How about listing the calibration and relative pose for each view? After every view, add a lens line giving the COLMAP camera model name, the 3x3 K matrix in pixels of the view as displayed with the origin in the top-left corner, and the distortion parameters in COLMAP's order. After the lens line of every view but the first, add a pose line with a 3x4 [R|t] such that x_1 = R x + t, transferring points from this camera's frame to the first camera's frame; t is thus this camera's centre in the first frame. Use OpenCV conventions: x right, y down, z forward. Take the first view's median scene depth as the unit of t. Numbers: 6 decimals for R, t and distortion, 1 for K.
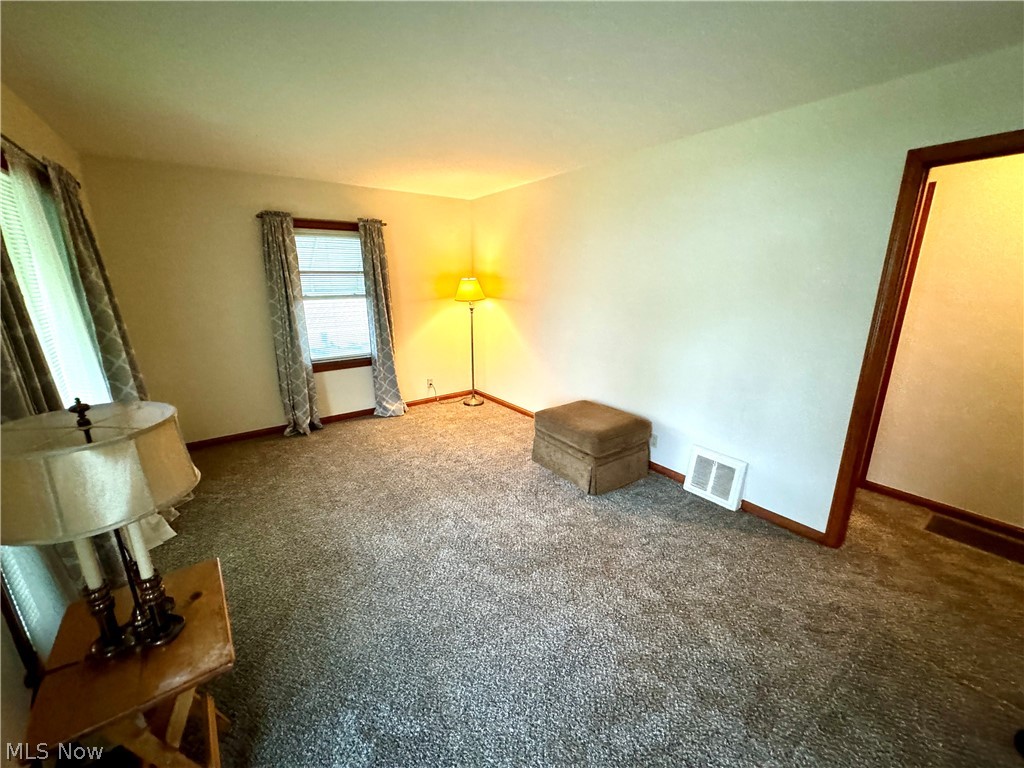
lens RADIAL K [[409.2, 0, 512.0], [0, 409.2, 384.0], [0, 0, 1]] dist [-0.001074, 0.000130]
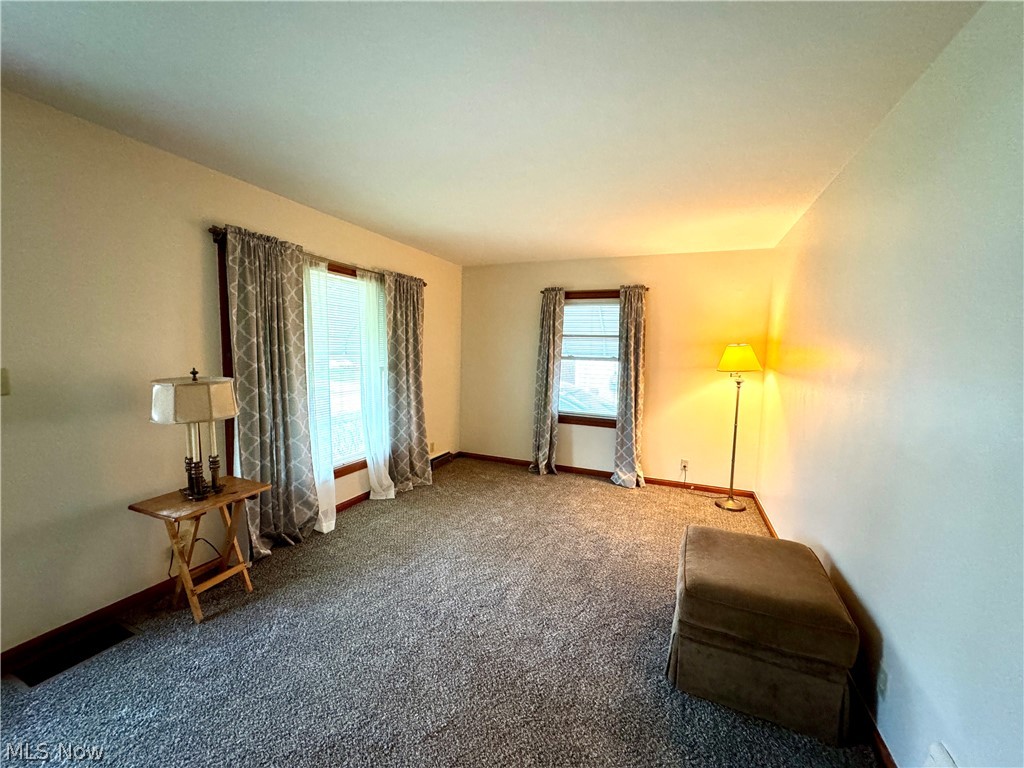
lens RADIAL K [[409.2, 0, 512.0], [0, 409.2, 384.0], [0, 0, 1]] dist [-0.001074, 0.000130]
pose [[0.513271, 0.089499, -0.853547, 0.383443], [-0.246495, 0.968017, -0.046725, -0.044096], [0.822066, 0.234378, 0.518916, 0.280482]]
